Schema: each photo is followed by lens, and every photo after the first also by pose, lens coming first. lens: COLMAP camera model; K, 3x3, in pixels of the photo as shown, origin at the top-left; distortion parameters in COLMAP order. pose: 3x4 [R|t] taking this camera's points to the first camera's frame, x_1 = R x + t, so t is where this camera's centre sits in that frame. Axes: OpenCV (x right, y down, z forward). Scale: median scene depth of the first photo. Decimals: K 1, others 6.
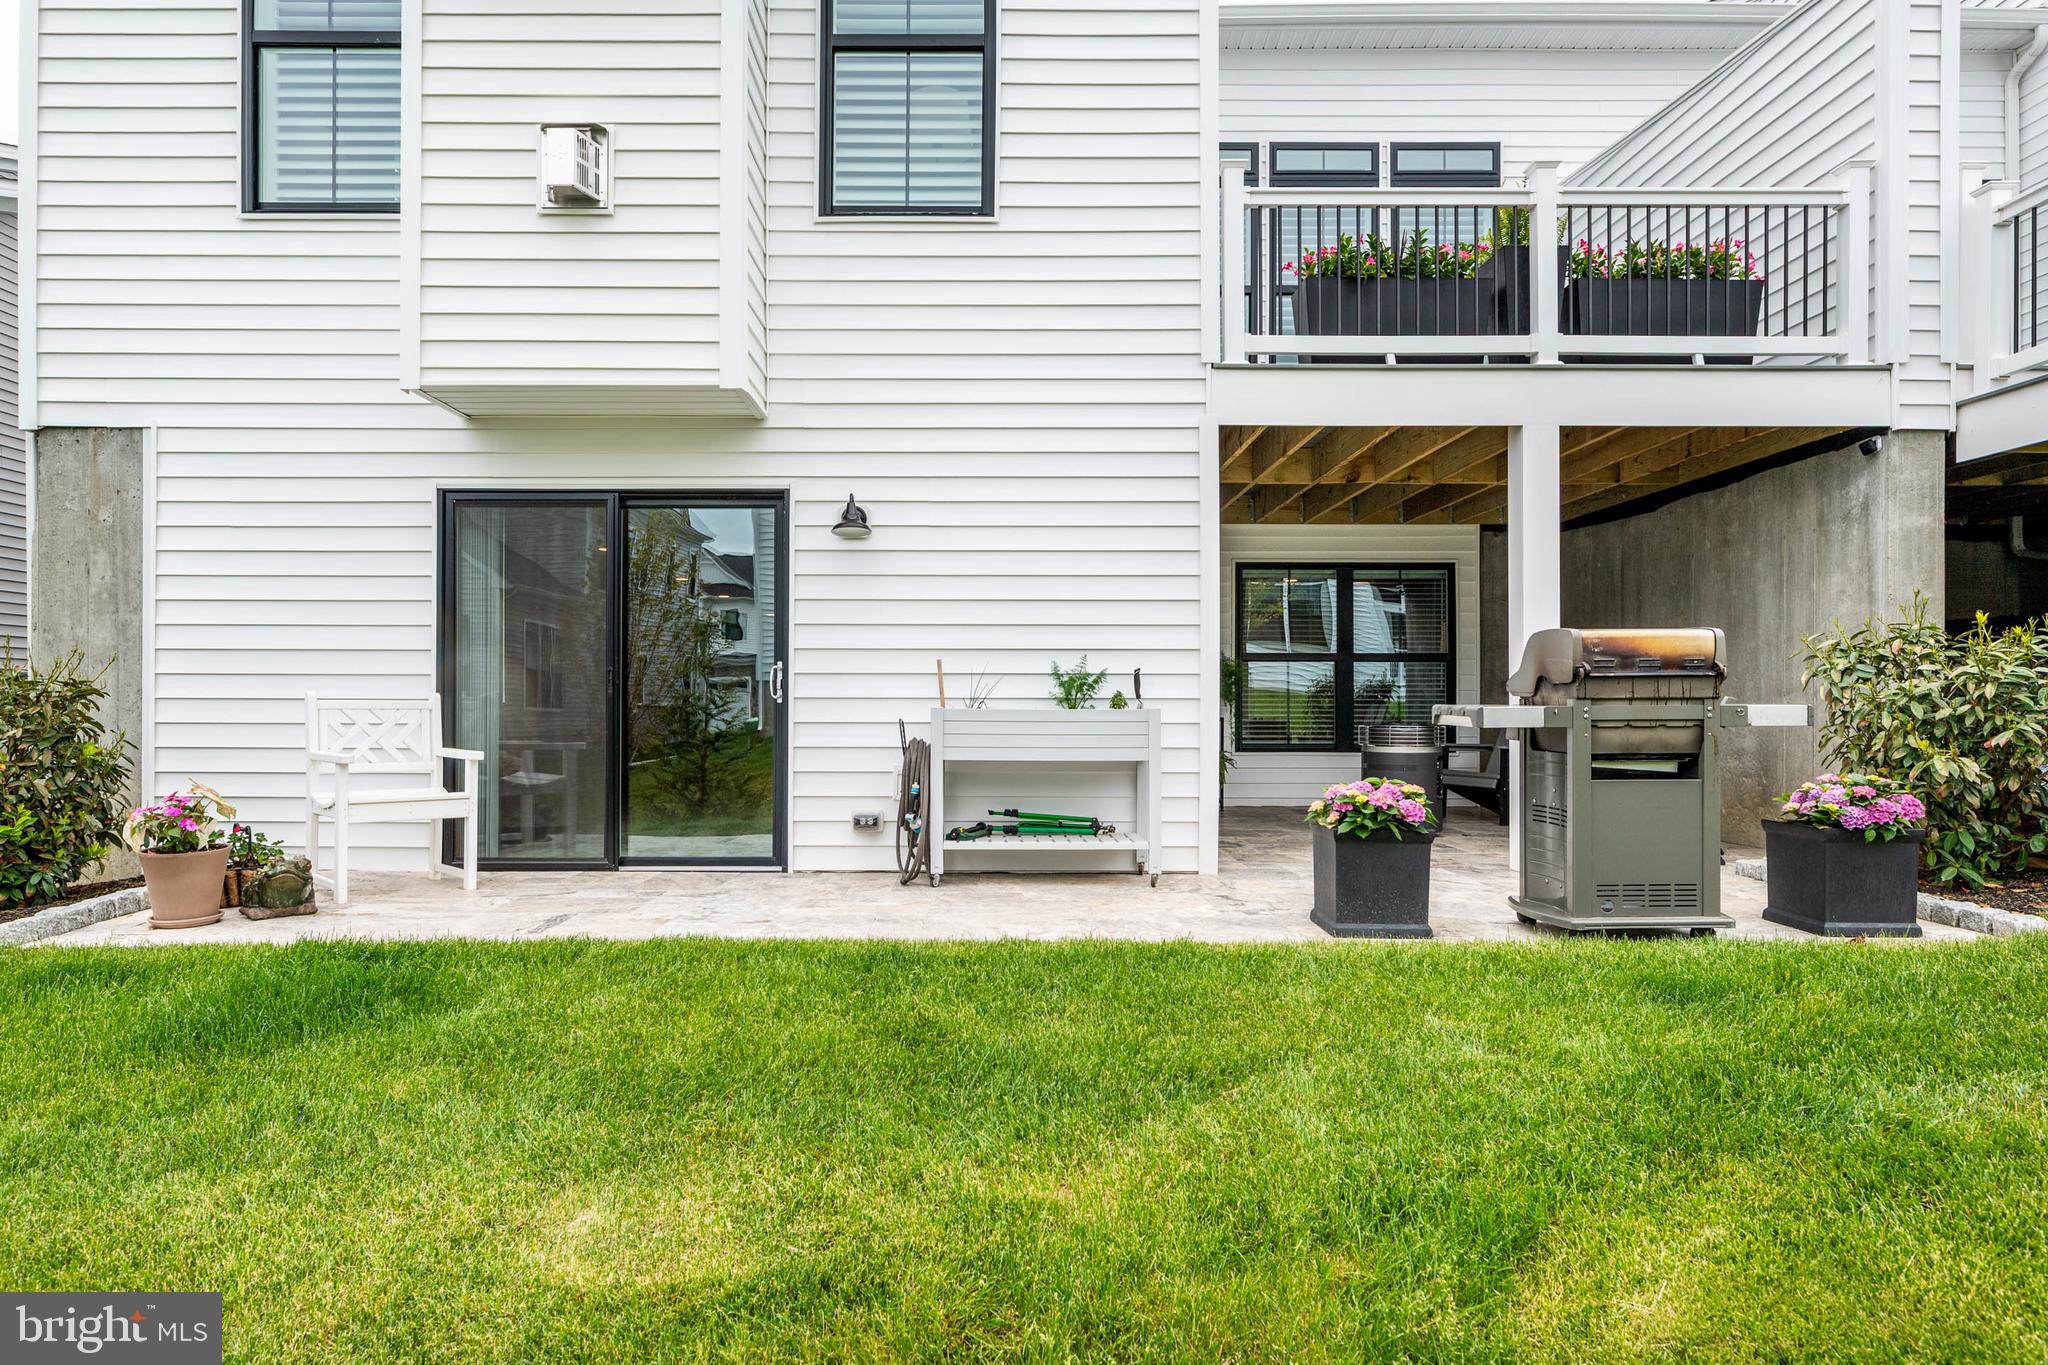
lens RADIAL K [[1176.8, 0, 1016.6], [0, 1176.8, 682.6], [0, 0, 1]] dist [0.000025, 0.001613]
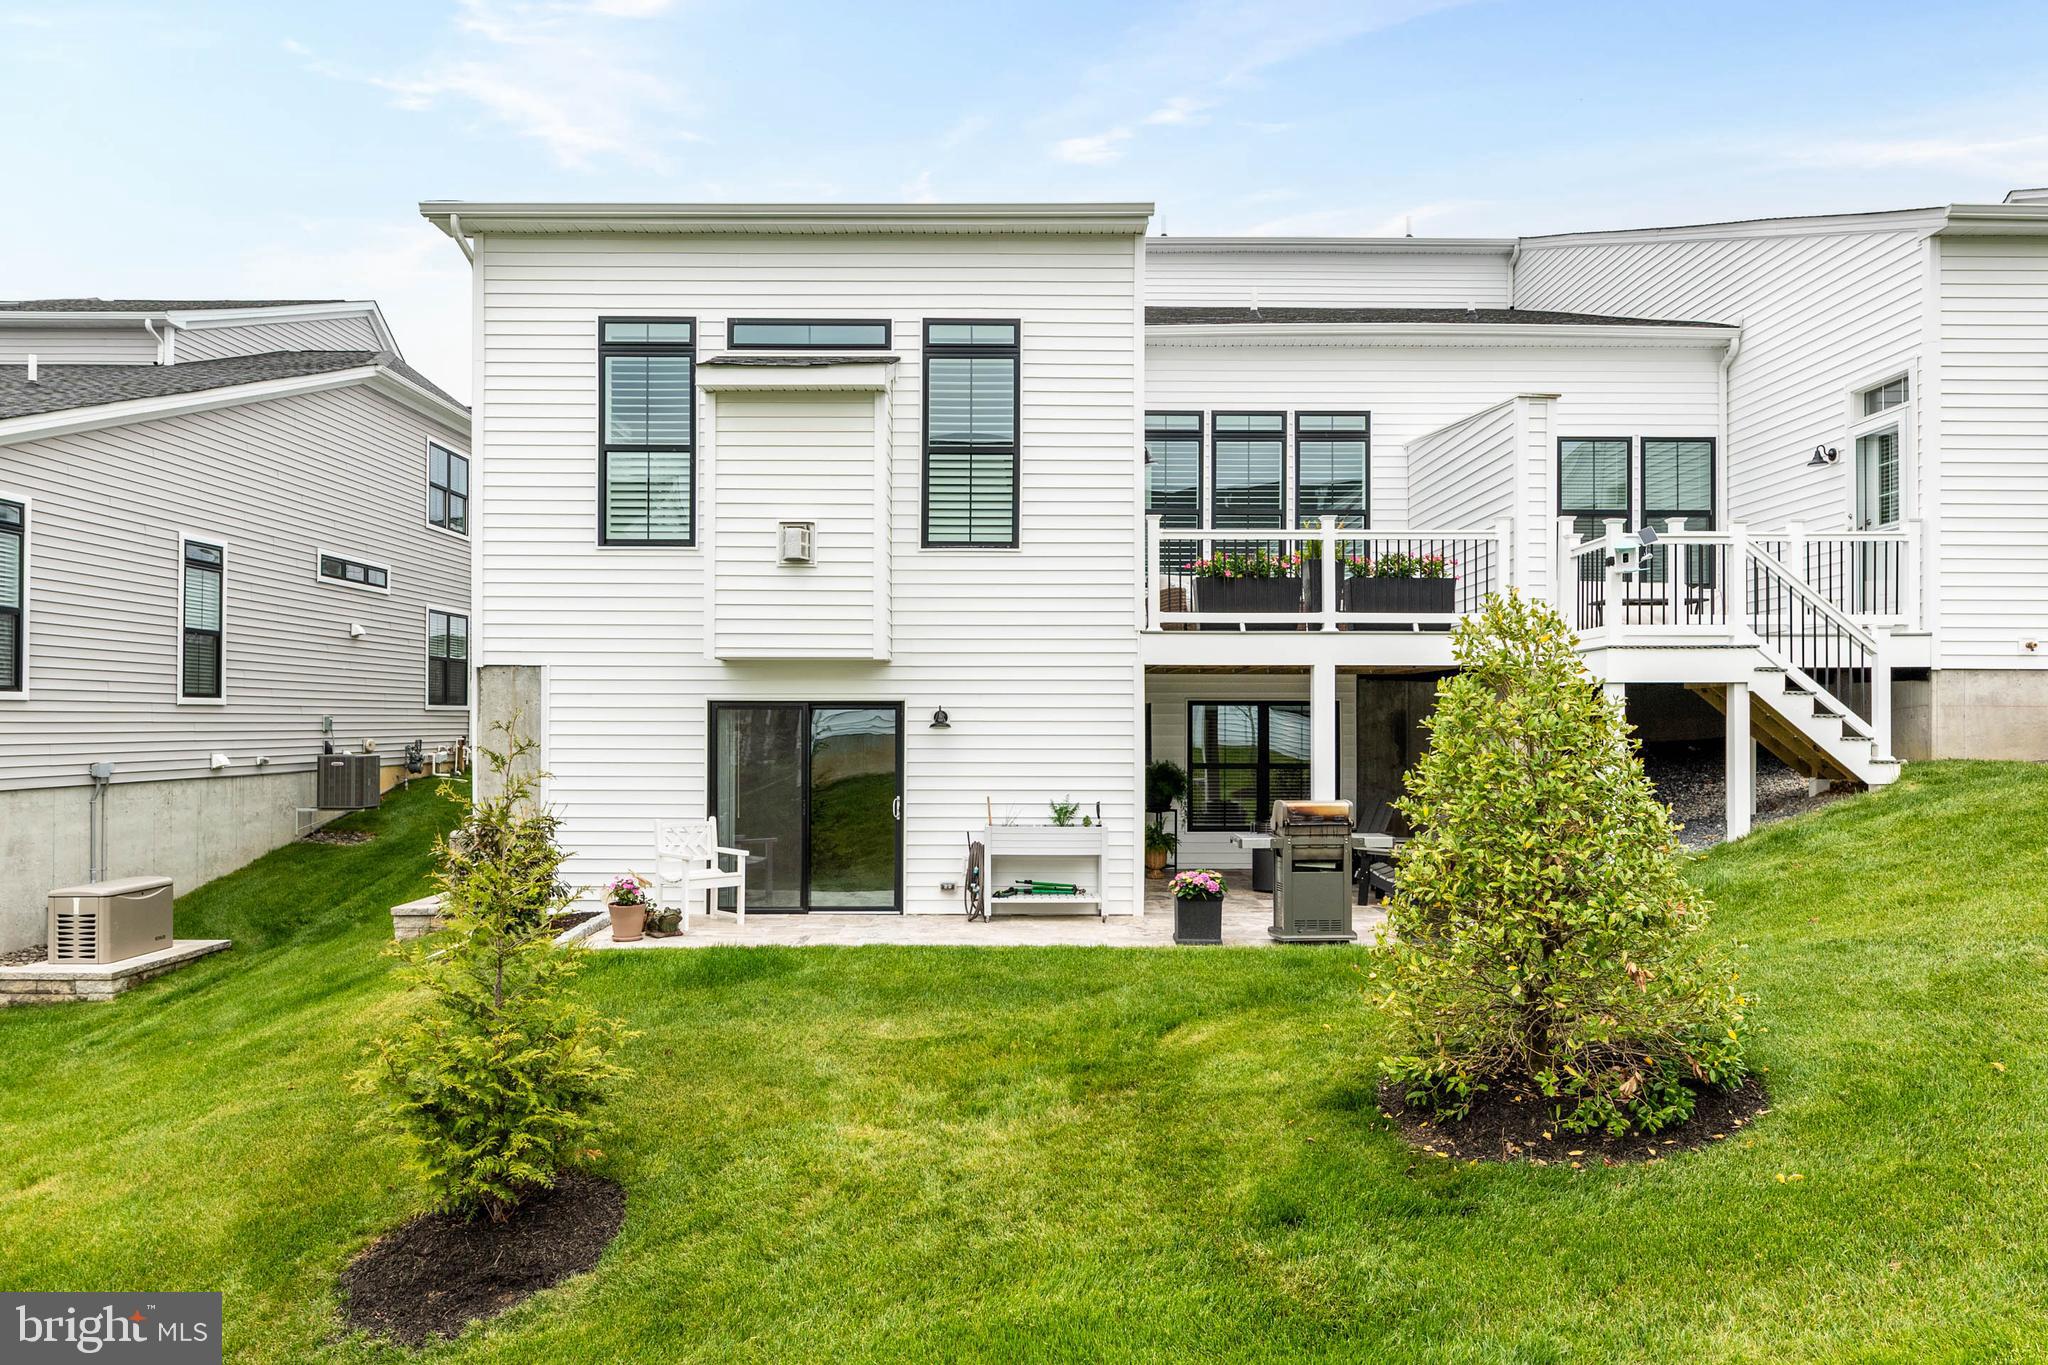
lens RADIAL K [[1176.8, 0, 1057.4], [0, 1176.8, 729.8], [0, 0, 1]] dist [0.000025, 0.001613]
pose [[0.999974, 0.000776, 0.007171, 0.027263], [-0.000809, 0.999989, 0.004608, -0.131618], [-0.007167, -0.004614, 0.999964, -0.810338]]
